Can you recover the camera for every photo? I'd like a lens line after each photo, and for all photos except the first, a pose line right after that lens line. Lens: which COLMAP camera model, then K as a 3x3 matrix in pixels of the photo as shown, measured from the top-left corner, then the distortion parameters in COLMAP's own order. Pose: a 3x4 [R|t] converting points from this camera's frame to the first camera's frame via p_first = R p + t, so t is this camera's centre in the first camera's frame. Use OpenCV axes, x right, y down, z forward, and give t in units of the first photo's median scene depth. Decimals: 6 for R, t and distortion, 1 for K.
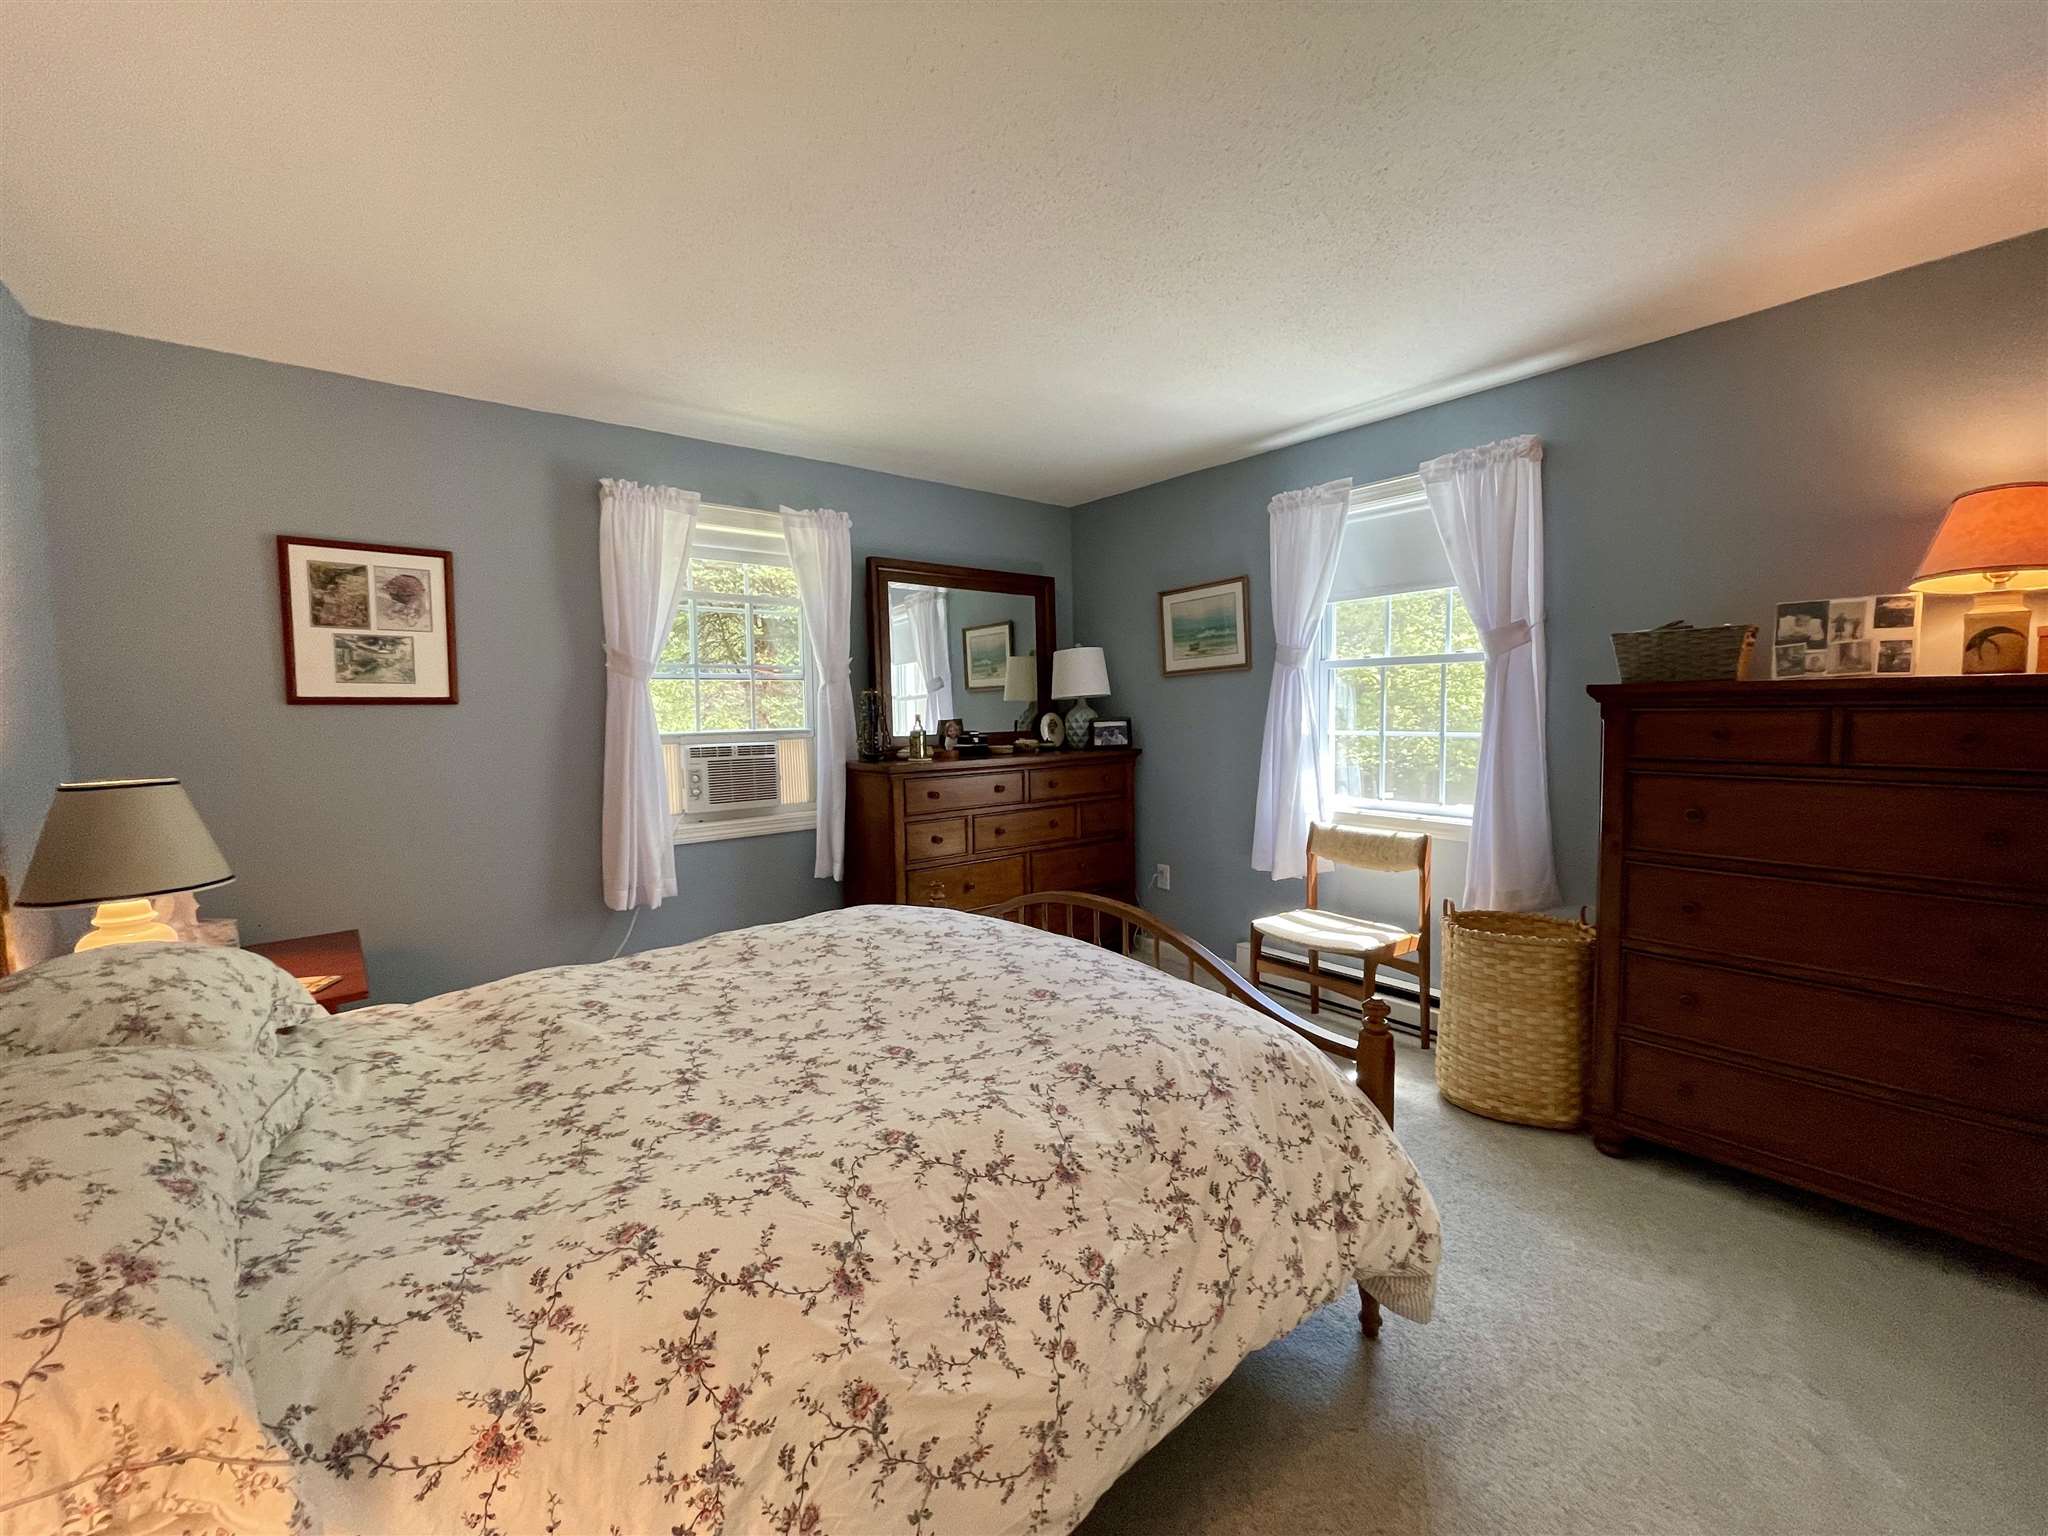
lens RADIAL K [[830.0, 0, 1013.2], [0, 830.0, 762.2], [0, 0, 1]] dist [-0.000670, -0.000443]
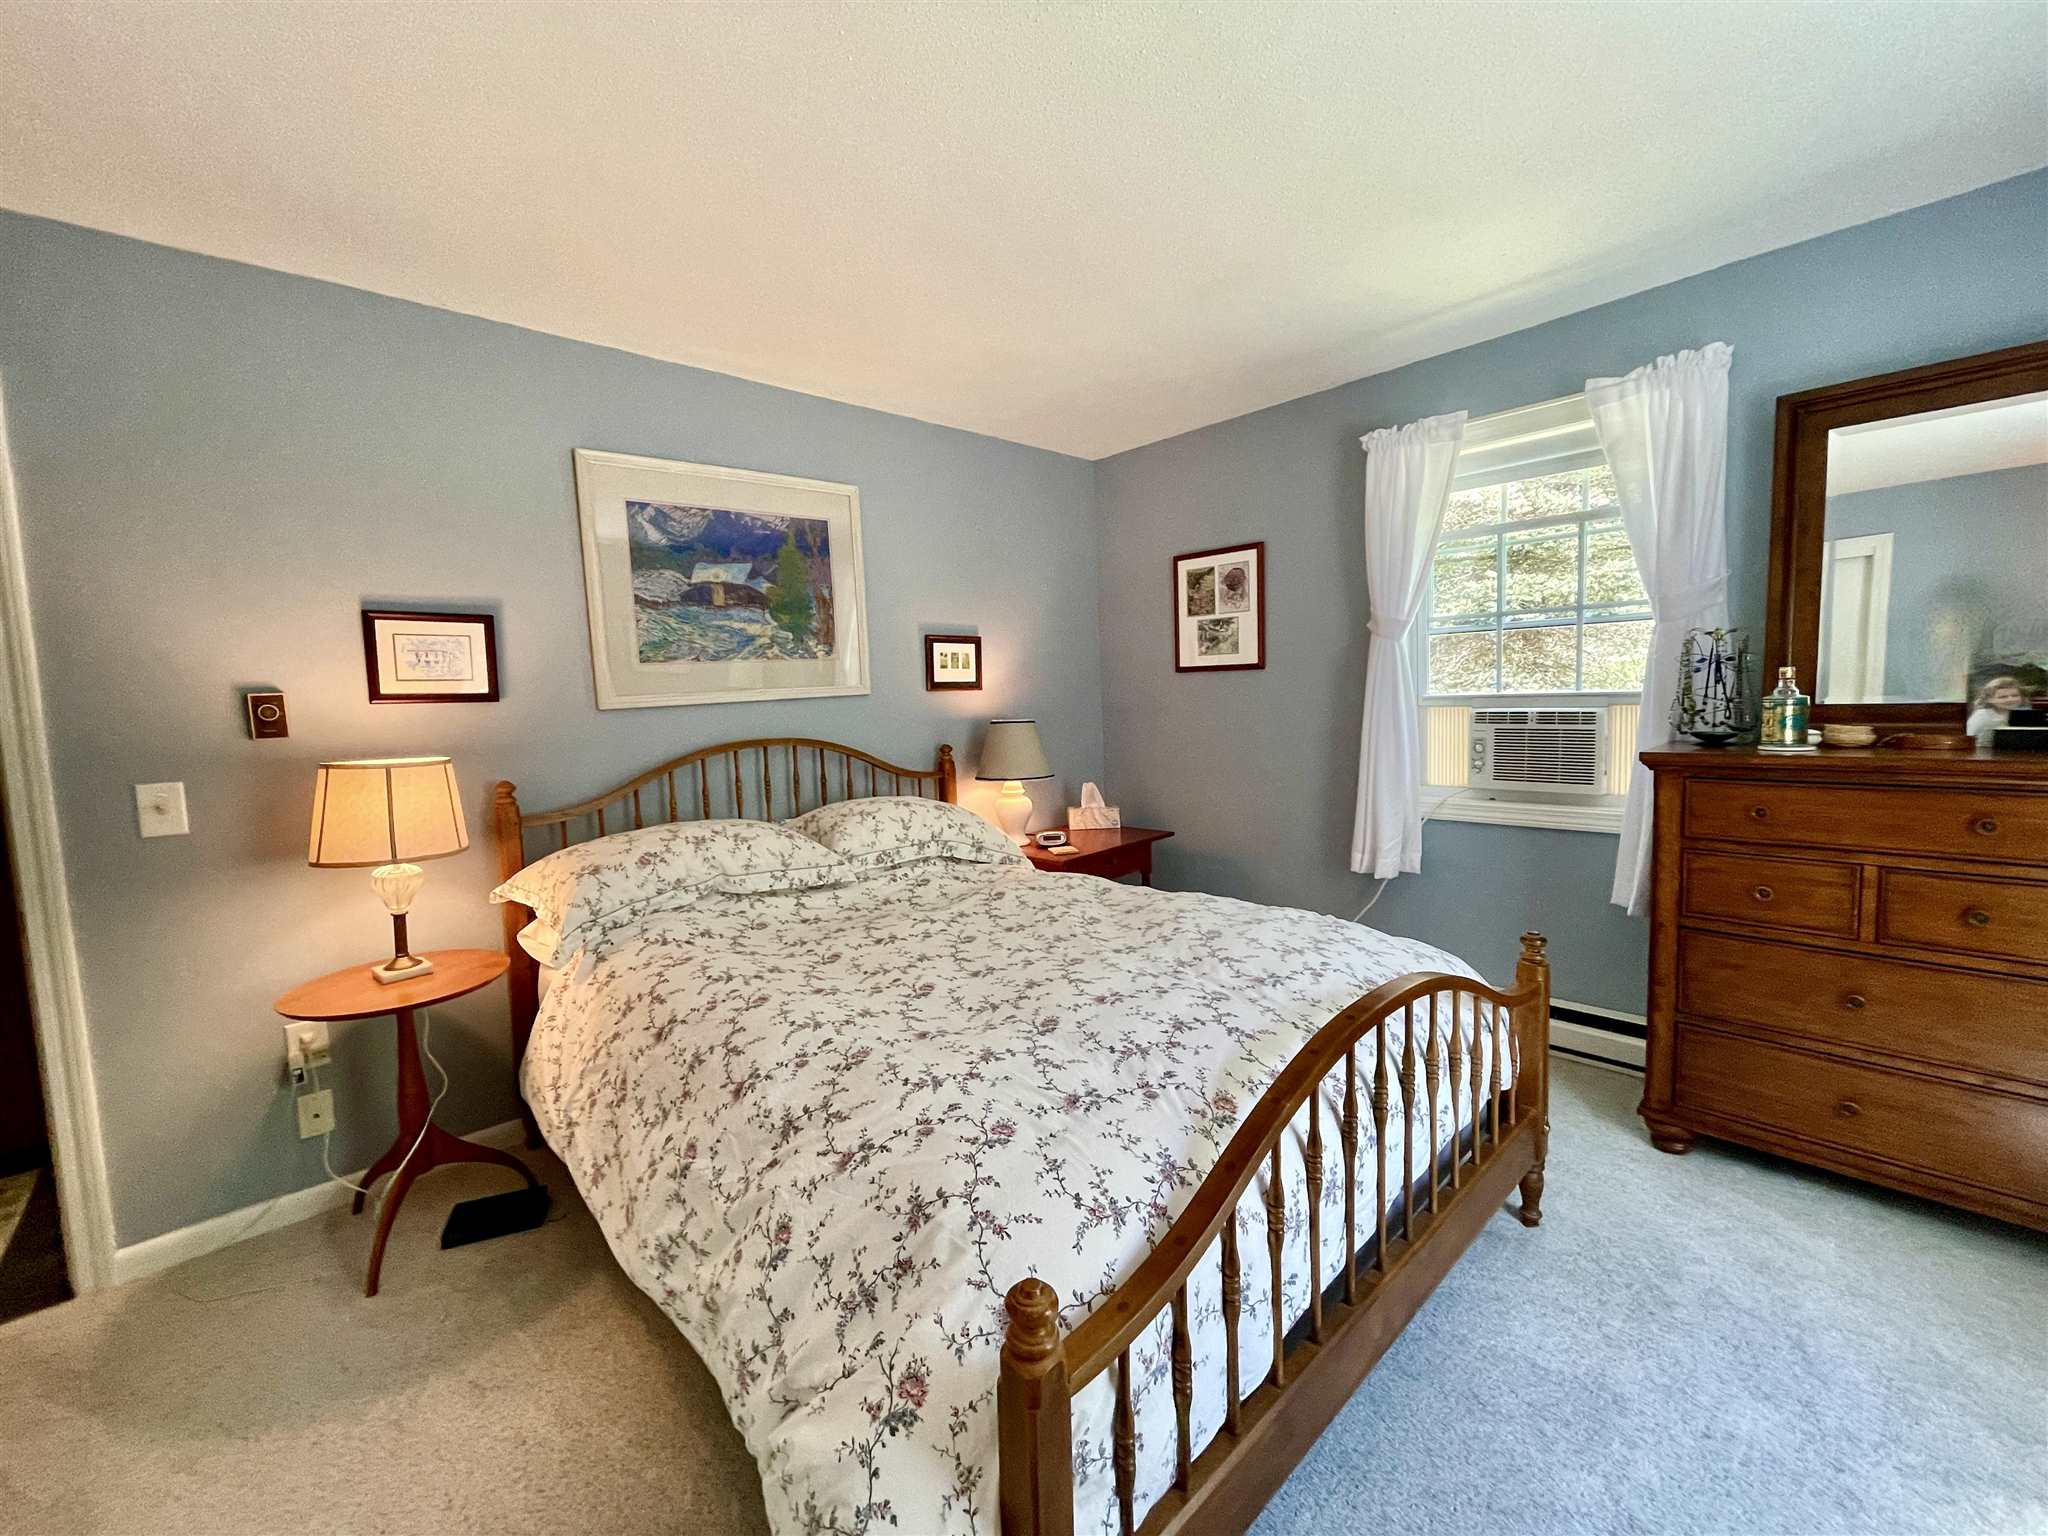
lens RADIAL K [[830.0, 0, 1013.2], [0, 830.0, 762.2], [0, 0, 1]] dist [-0.000670, -0.000443]
pose [[0.077116, 0.099372, -0.992058, 0.547947], [-0.031147, 0.994775, 0.097223, -0.043375], [0.996536, 0.023402, 0.079808, 0.577437]]
